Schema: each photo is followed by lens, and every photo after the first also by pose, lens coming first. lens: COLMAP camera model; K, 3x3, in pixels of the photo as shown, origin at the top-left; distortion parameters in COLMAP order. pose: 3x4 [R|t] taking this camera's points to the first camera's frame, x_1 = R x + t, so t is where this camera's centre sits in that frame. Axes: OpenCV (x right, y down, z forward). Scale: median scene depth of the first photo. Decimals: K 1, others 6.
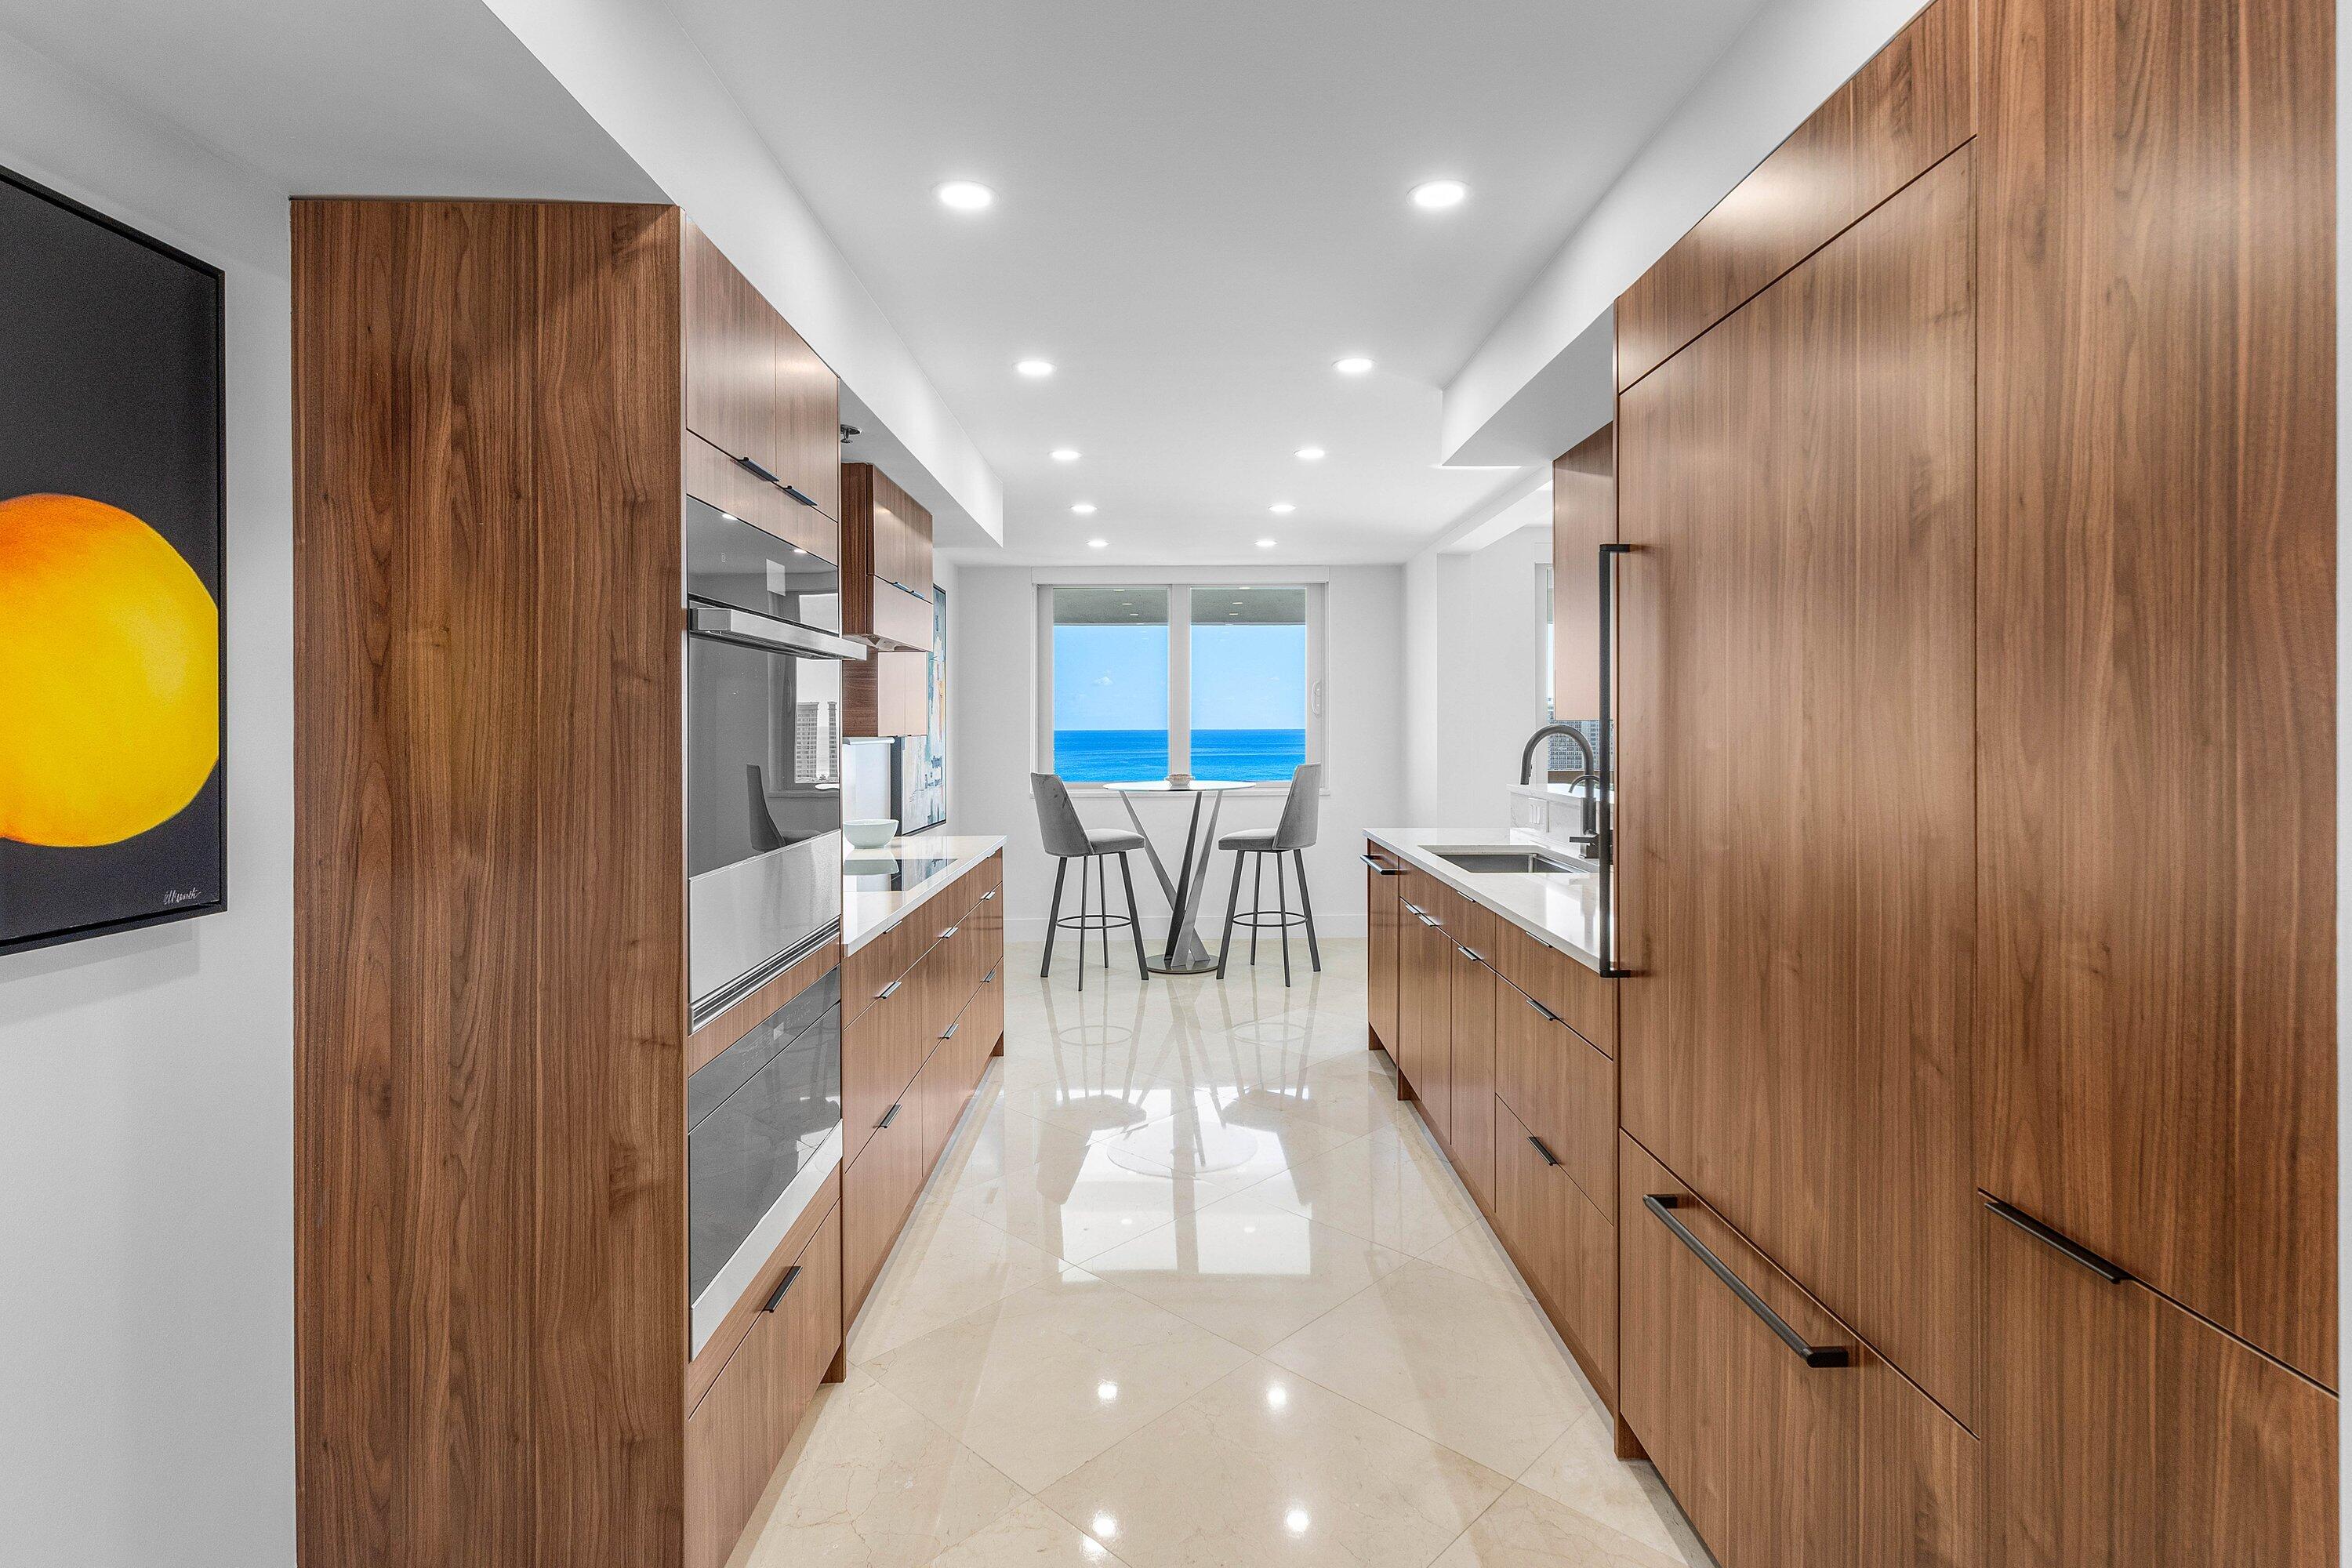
lens RADIAL K [[1149.1, 0, 1193.4], [0, 1149.1, 732.7], [0, 0, 1]] dist [0.001678, -0.000867]
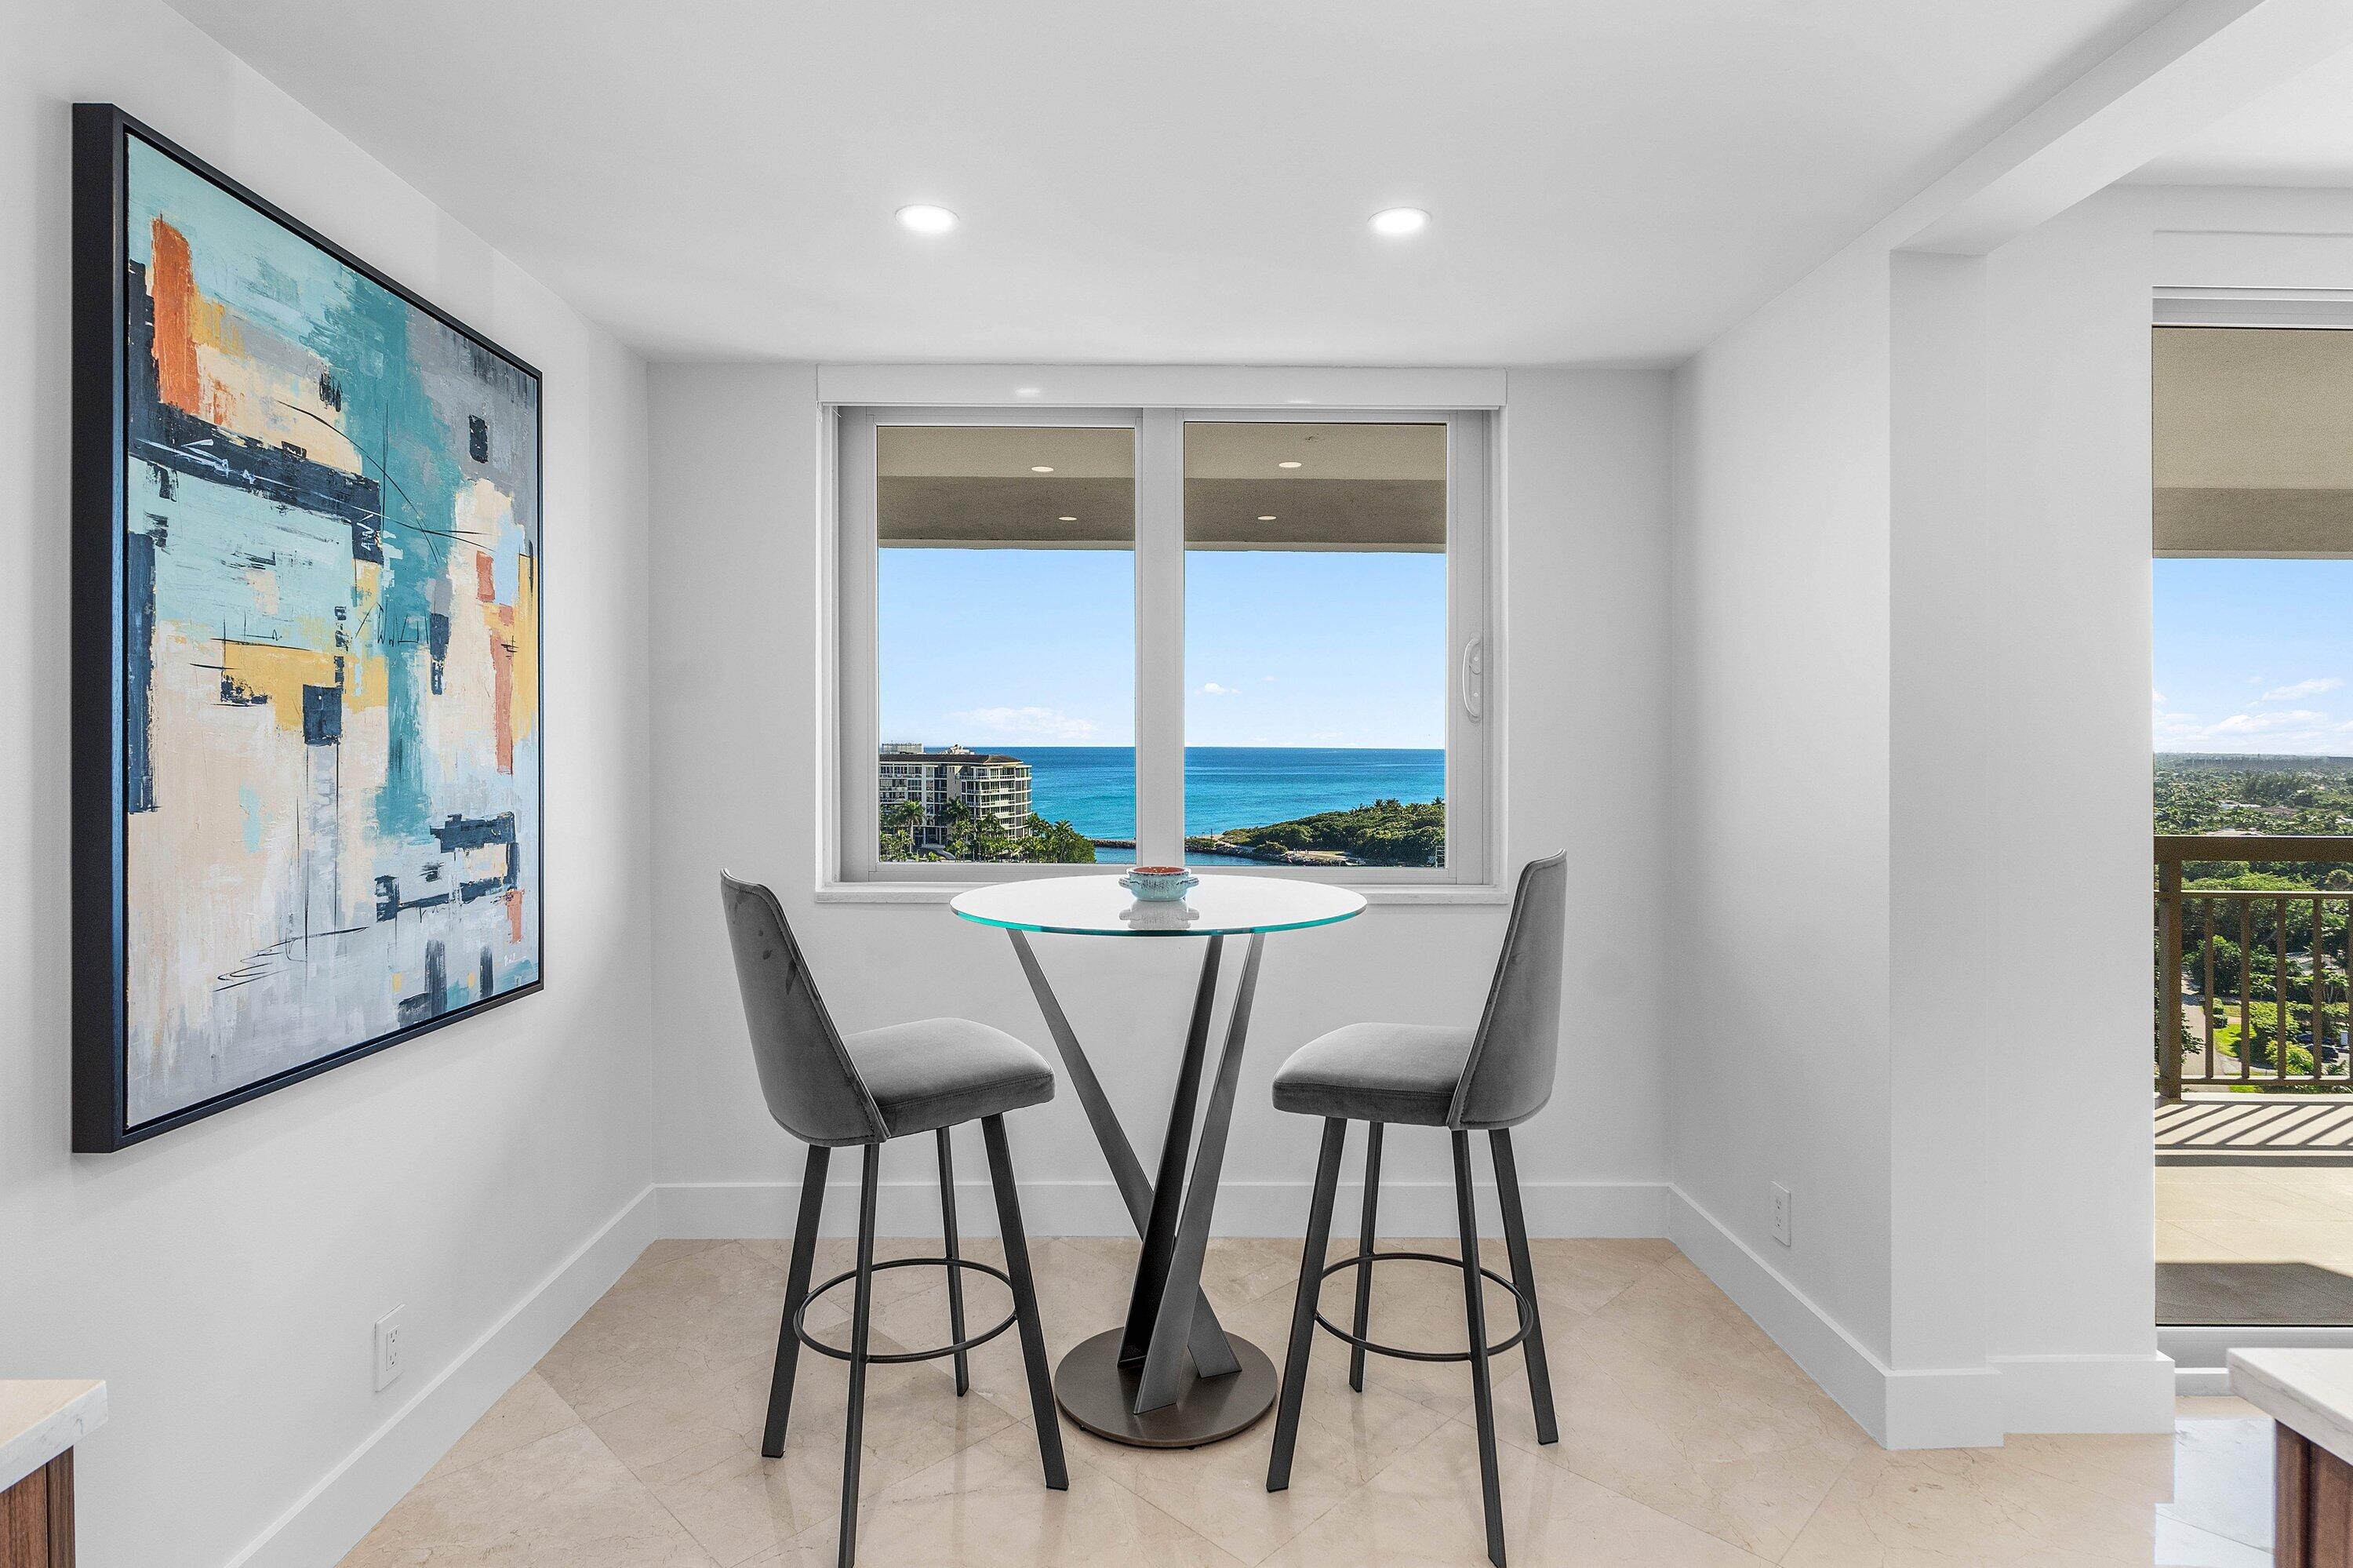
lens RADIAL K [[1234.8, 0, 1191.6], [0, 1234.8, 732.5], [0, 0, 1]] dist [-0.003806, -0.000859]
pose [[0.999970, 0.007103, 0.002940, -0.015808], [-0.007056, 0.999851, -0.015735, -0.003754], [-0.003051, 0.015714, 0.999872, 2.333679]]
